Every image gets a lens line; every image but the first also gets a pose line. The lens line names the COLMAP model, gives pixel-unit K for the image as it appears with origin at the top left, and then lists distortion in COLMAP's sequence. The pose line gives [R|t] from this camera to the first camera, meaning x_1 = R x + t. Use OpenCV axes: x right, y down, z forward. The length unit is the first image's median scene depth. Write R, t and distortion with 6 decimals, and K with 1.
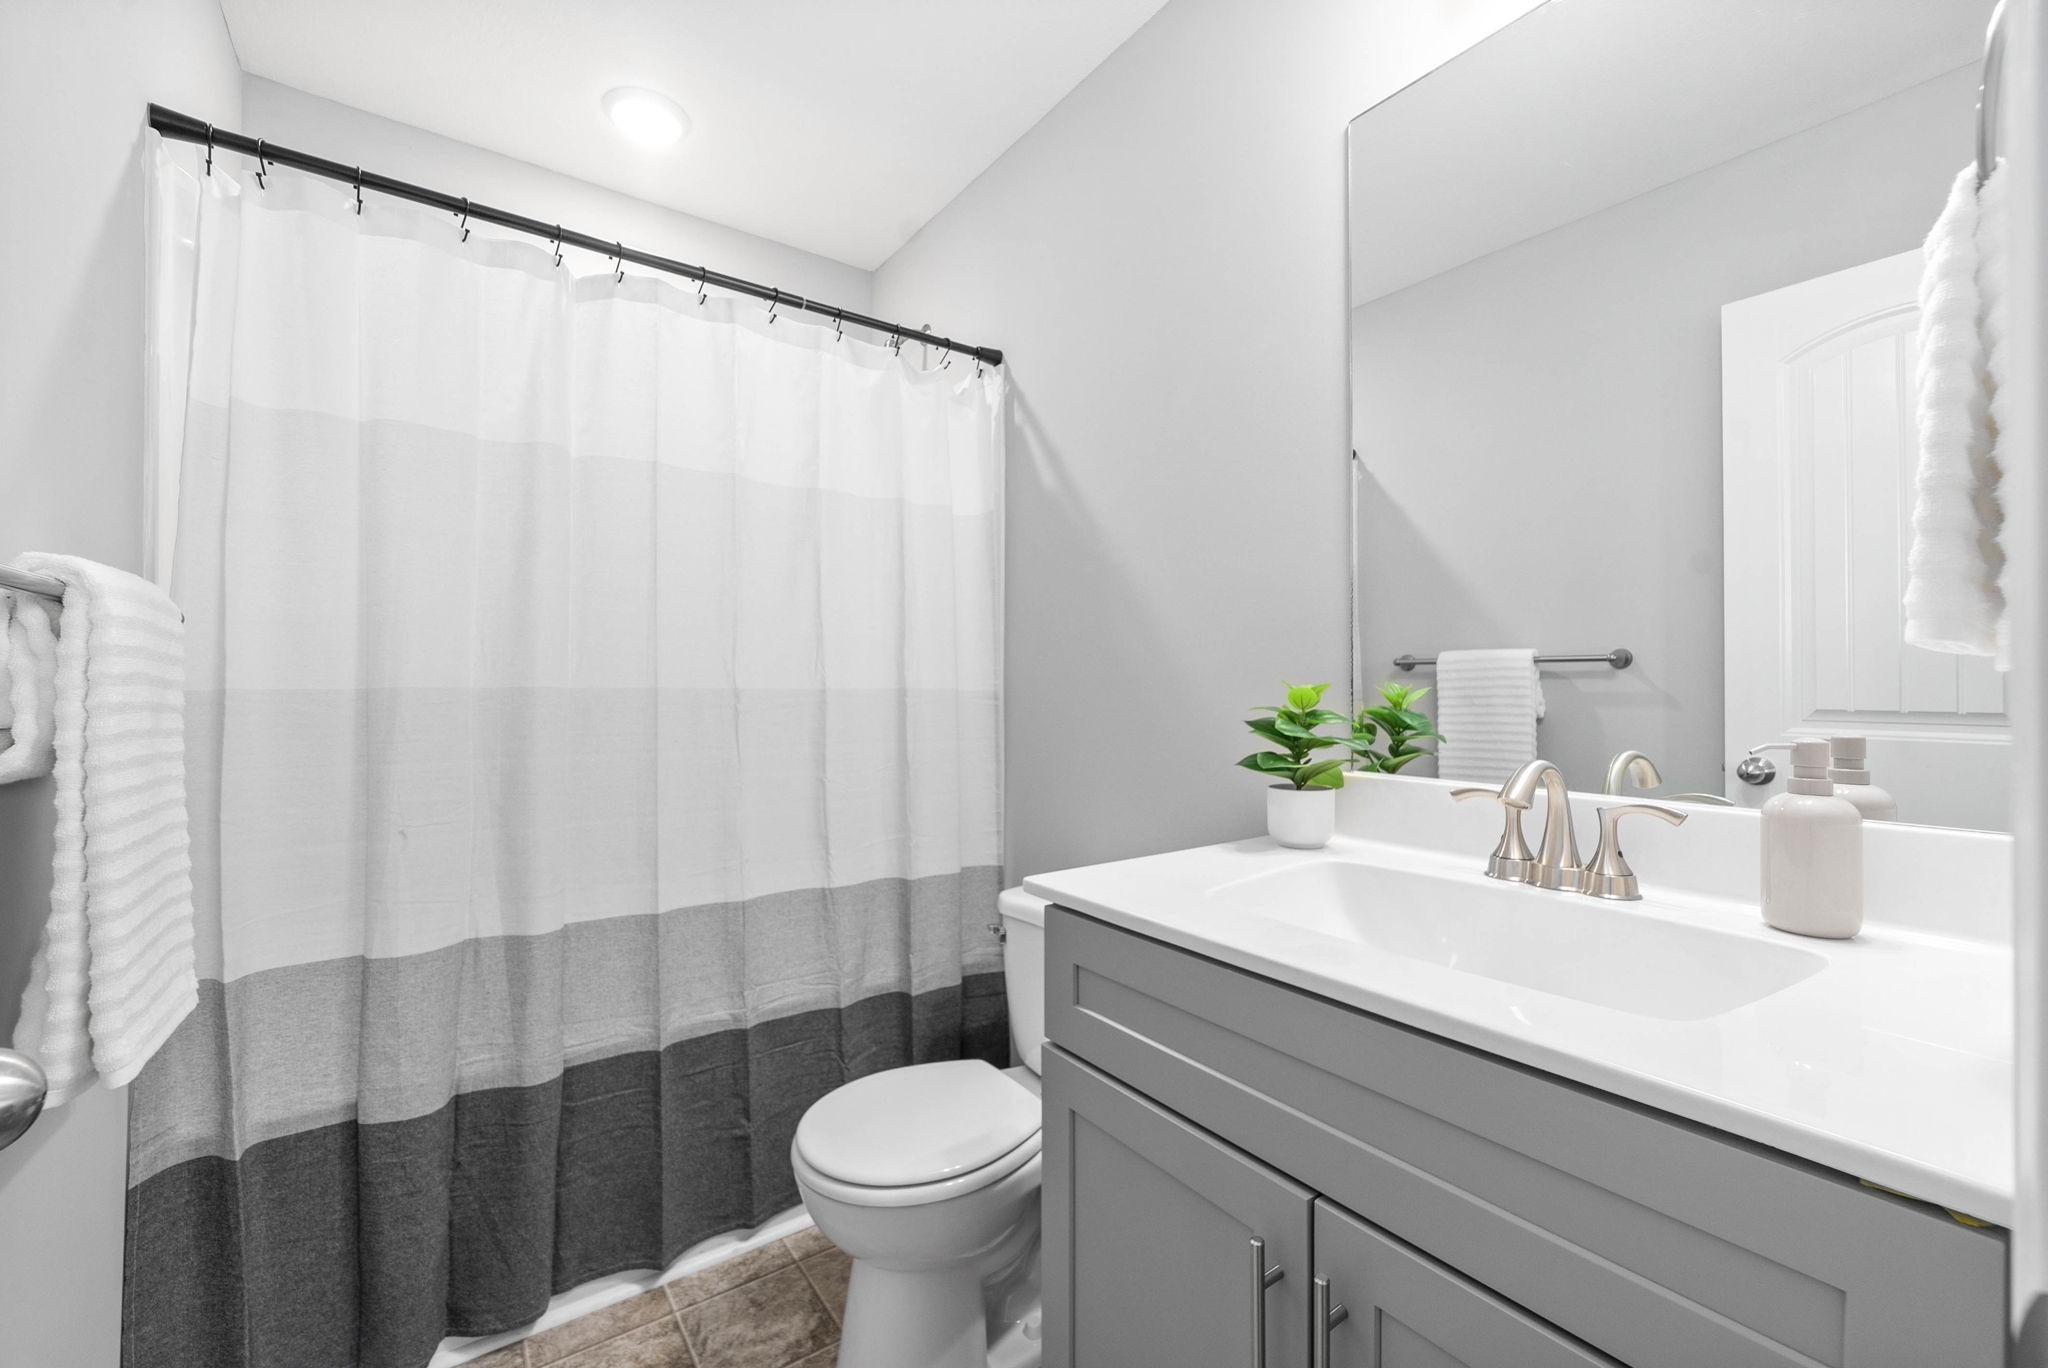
lens RADIAL K [[802.1, 0, 1028.1], [0, 802.1, 682.4], [0, 0, 1]] dist [-0.001537, -0.000222]
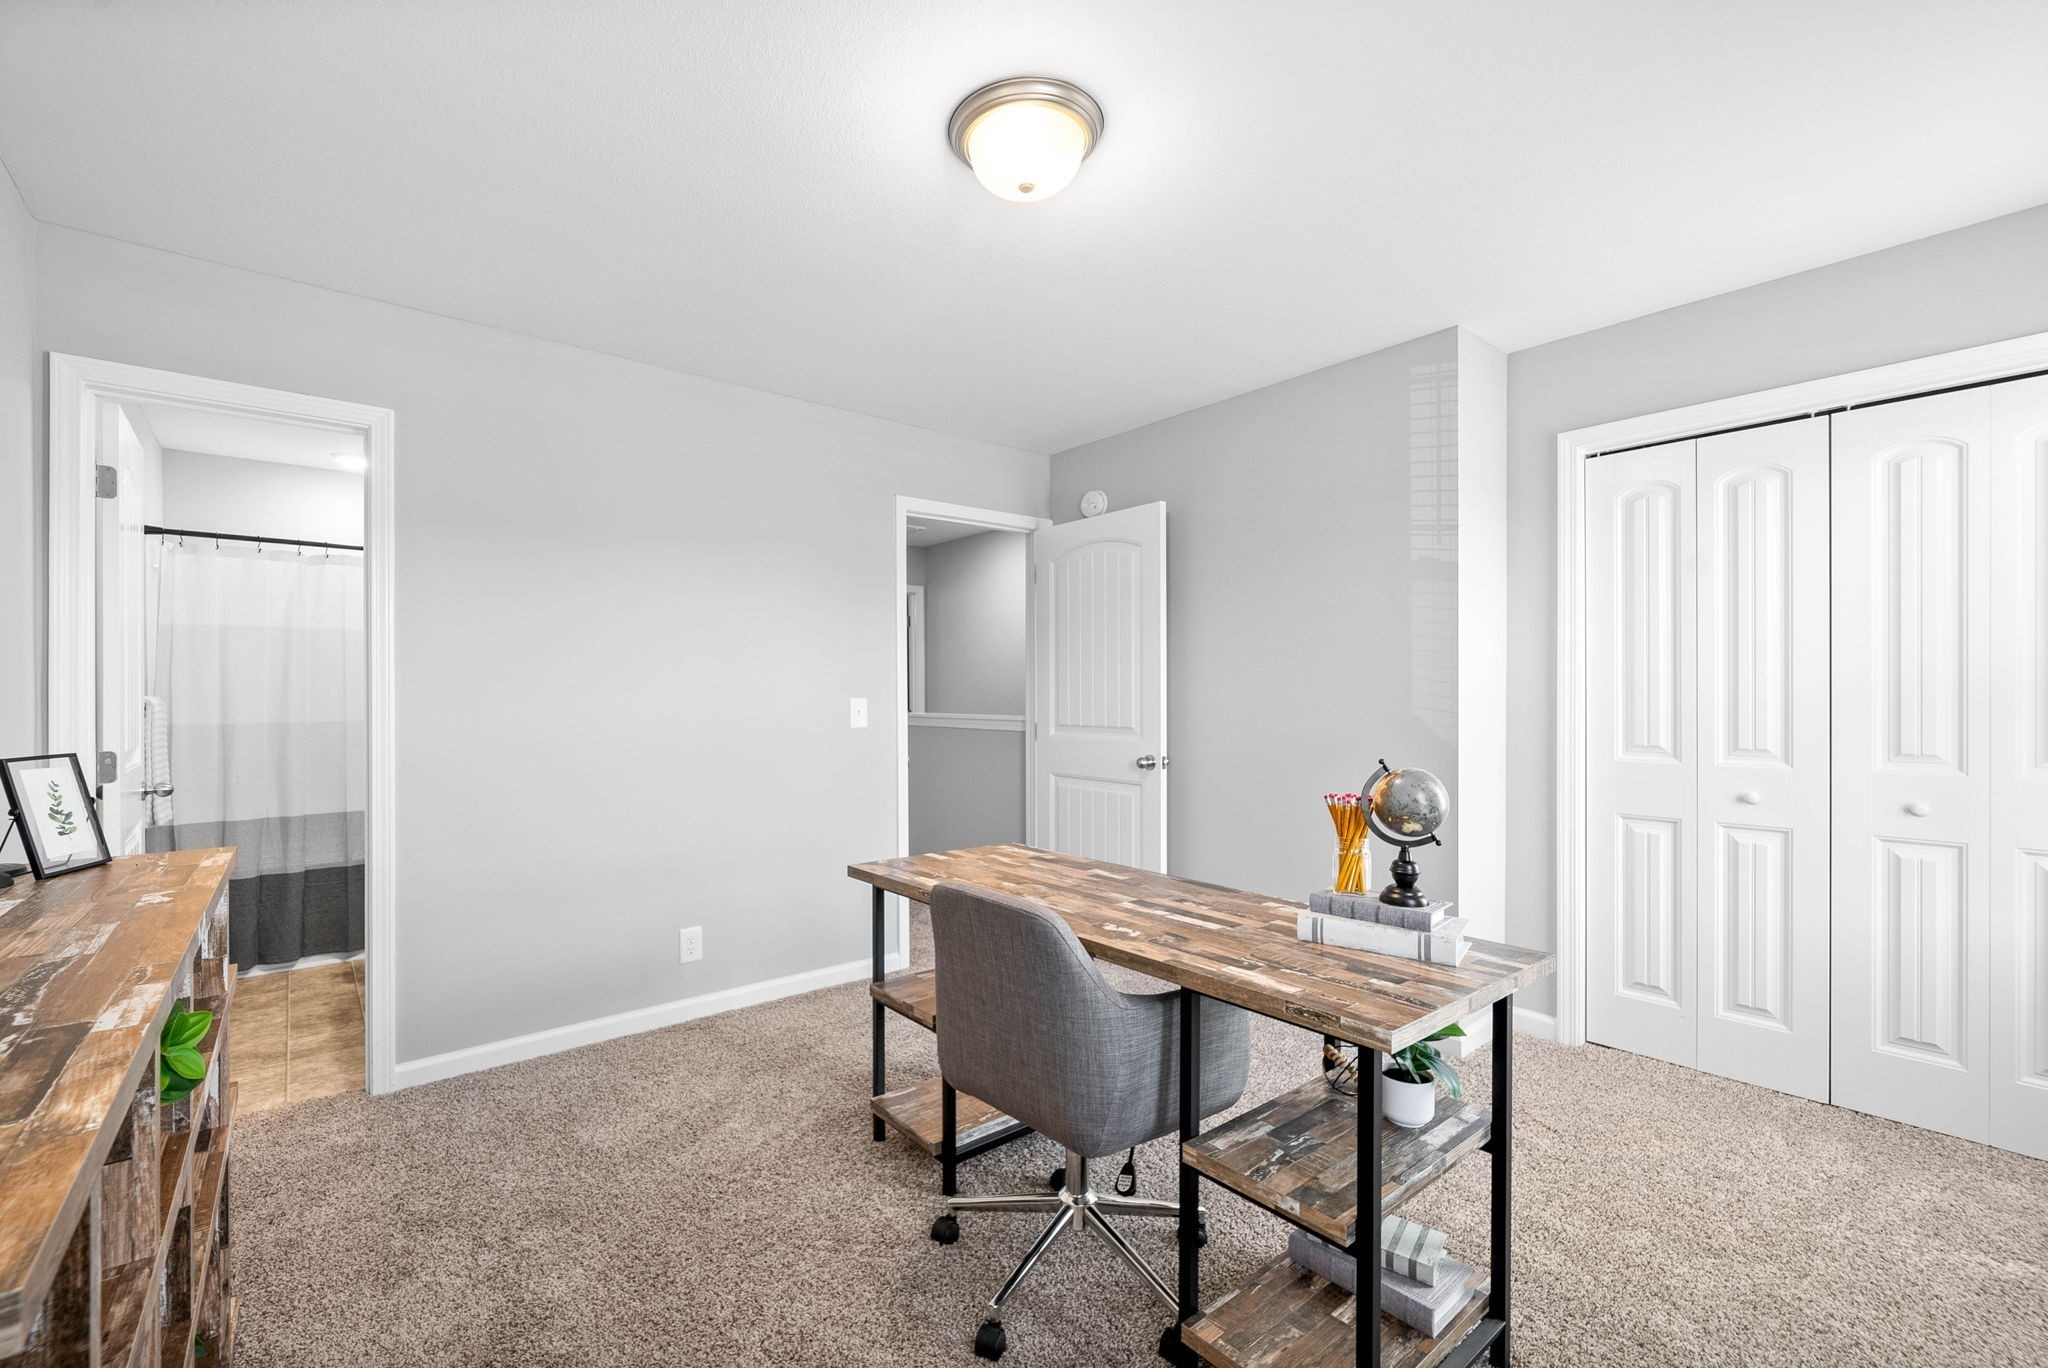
lens RADIAL K [[890.6, 0, 1025.6], [0, 890.6, 688.3], [0, 0, 1]] dist [0.000243, 0.000133]
pose [[0.998971, -0.004088, 0.045172, 1.643520], [0.003628, 0.999941, 0.010265, -0.124719], [-0.045211, -0.010091, 0.998926, -2.002376]]
